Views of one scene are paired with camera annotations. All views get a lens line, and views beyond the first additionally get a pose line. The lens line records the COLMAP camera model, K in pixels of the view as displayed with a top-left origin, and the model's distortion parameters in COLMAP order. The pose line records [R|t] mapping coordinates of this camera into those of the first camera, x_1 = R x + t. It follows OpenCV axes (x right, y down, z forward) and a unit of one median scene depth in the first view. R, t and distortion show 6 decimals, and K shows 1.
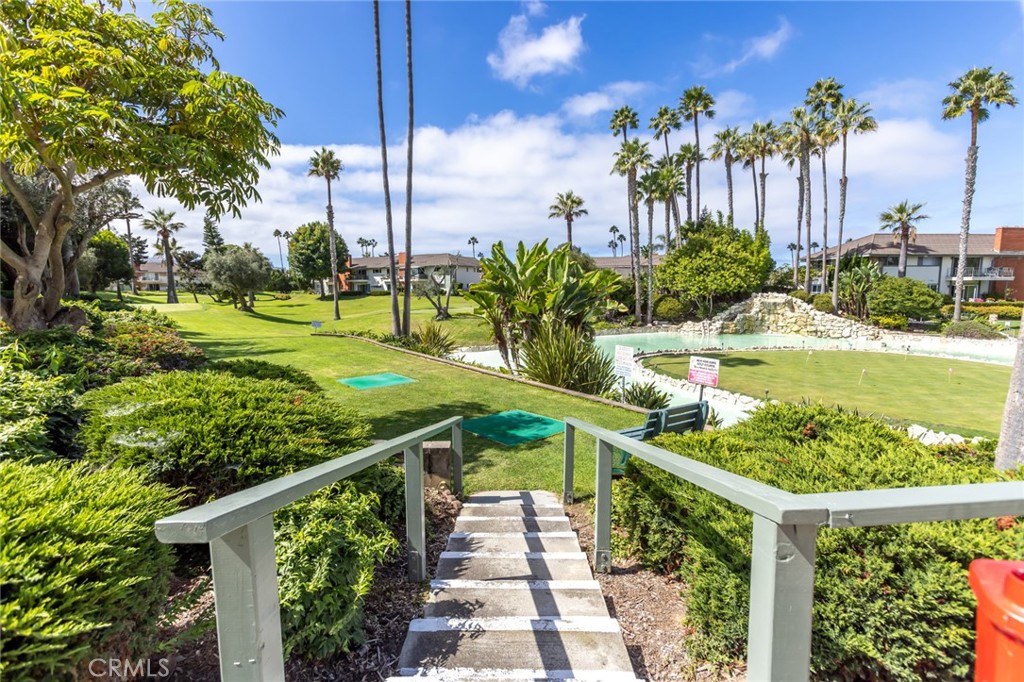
lens RADIAL K [[471.8, 0, 502.3], [0, 471.8, 336.1], [0, 0, 1]] dist [-0.008269, 0.010532]
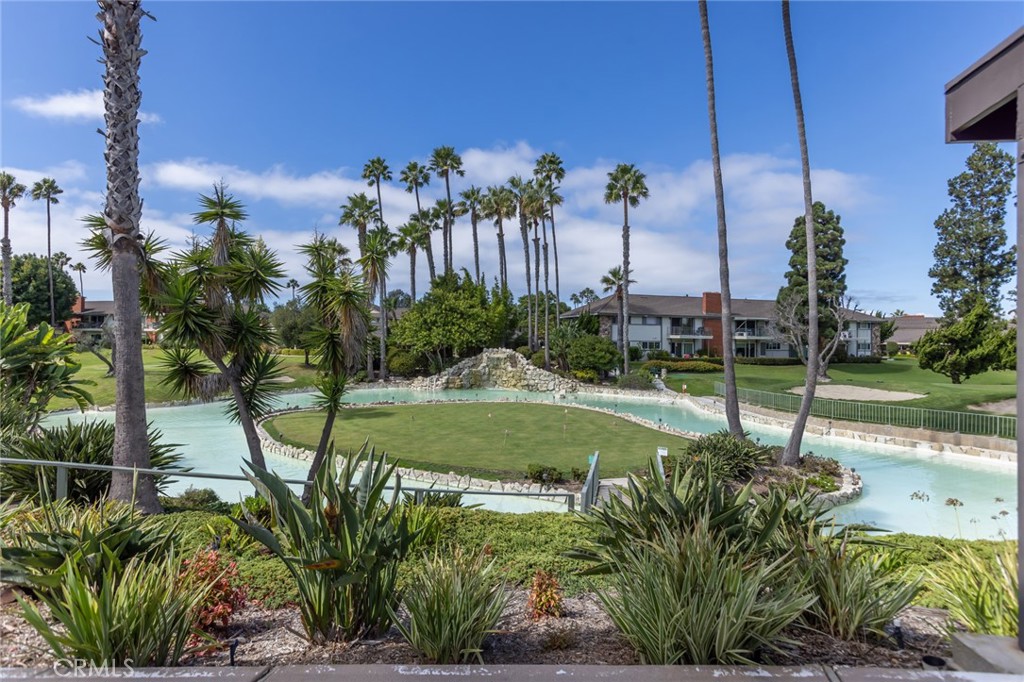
lens RADIAL K [[563.2, 0, 529.1], [0, 563.2, 333.5], [0, 0, 1]] dist [-0.010296, 0.010703]
pose [[0.965854, 0.012880, 0.258768, 0.316707], [0.016092, 0.993853, -0.109529, 0.012093], [-0.258588, 0.109953, 0.959709, -0.199375]]
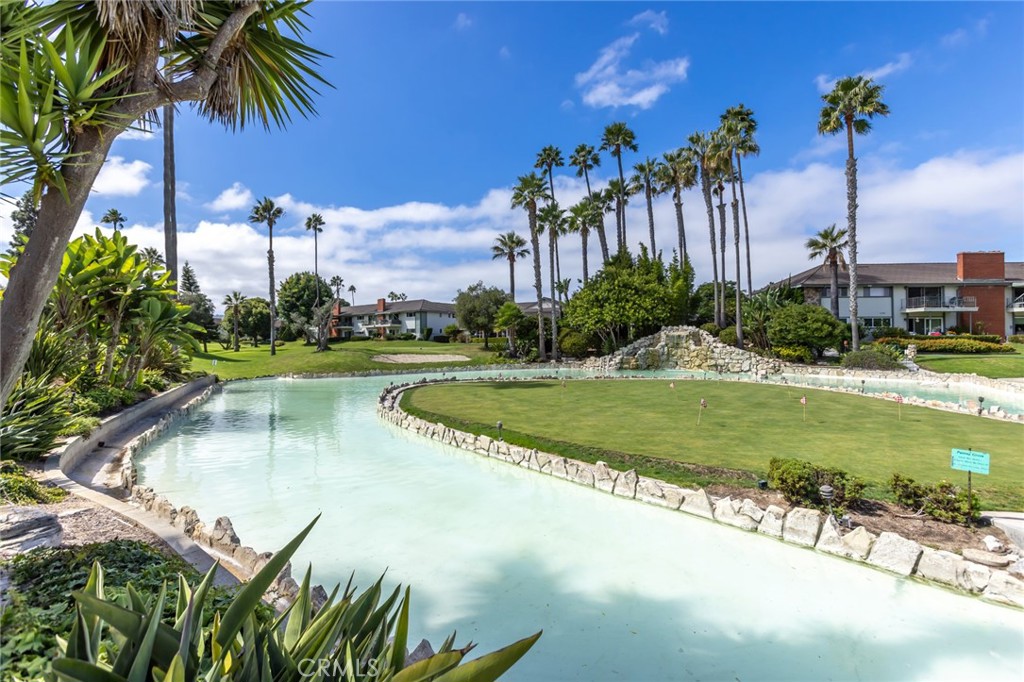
lens RADIAL K [[471.8, 0, 513.2], [0, 471.8, 340.6], [0, 0, 1]] dist [-0.008269, 0.010532]
pose [[0.992405, -0.003432, -0.122969, 0.361959], [-0.010354, 0.993734, -0.111294, 0.043521], [0.122580, 0.111722, 0.986150, 0.053205]]
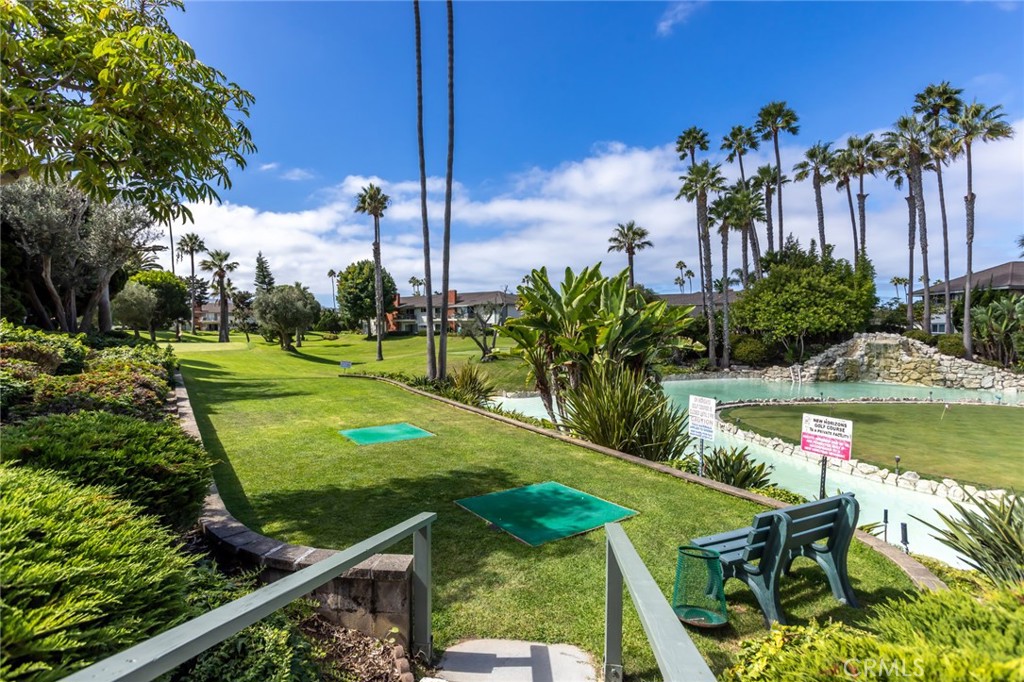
lens RADIAL K [[498.2, 0, 496.3], [0, 498.2, 338.1], [0, 0, 1]] dist [-0.000964, 0.007921]
pose [[0.992105, 0.003129, -0.125374, 0.008632], [-0.013547, 0.996513, -0.082327, -0.000419], [0.124679, 0.083375, 0.988688, 0.042354]]
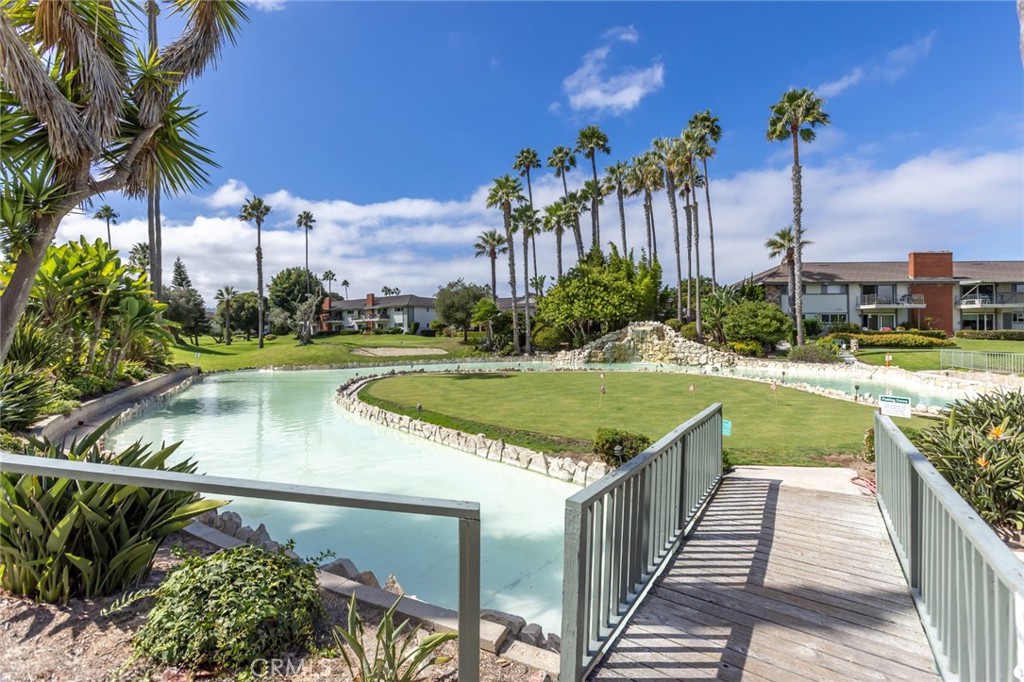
lens RADIAL K [[471.8, 0, 514.8], [0, 471.8, 333.4], [0, 0, 1]] dist [-0.008269, 0.010532]
pose [[0.993190, -0.001982, -0.116486, 0.418059], [-0.011403, 0.993401, -0.114122, 0.047466], [0.115944, 0.114673, 0.986614, 0.013363]]
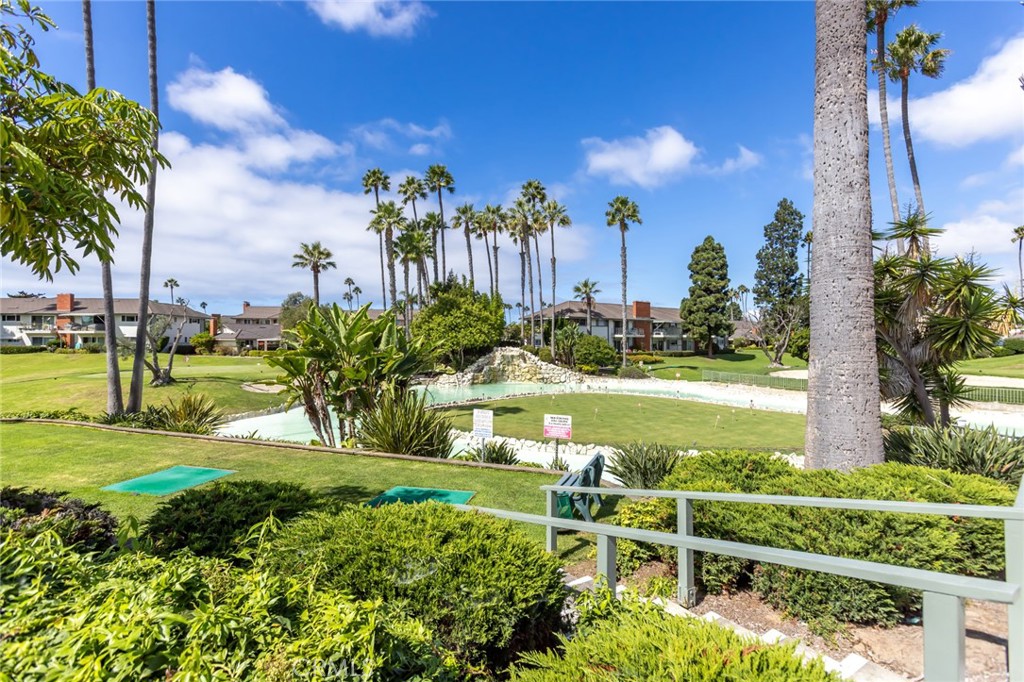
lens RADIAL K [[471.8, 0, 520.6], [0, 471.8, 335.6], [0, 0, 1]] dist [-0.008269, 0.010532]
pose [[0.828377, 0.005364, 0.560146, -0.063206], [0.056096, 0.994133, -0.092477, -0.009654], [-0.557356, 0.108028, 0.823216, 0.010359]]
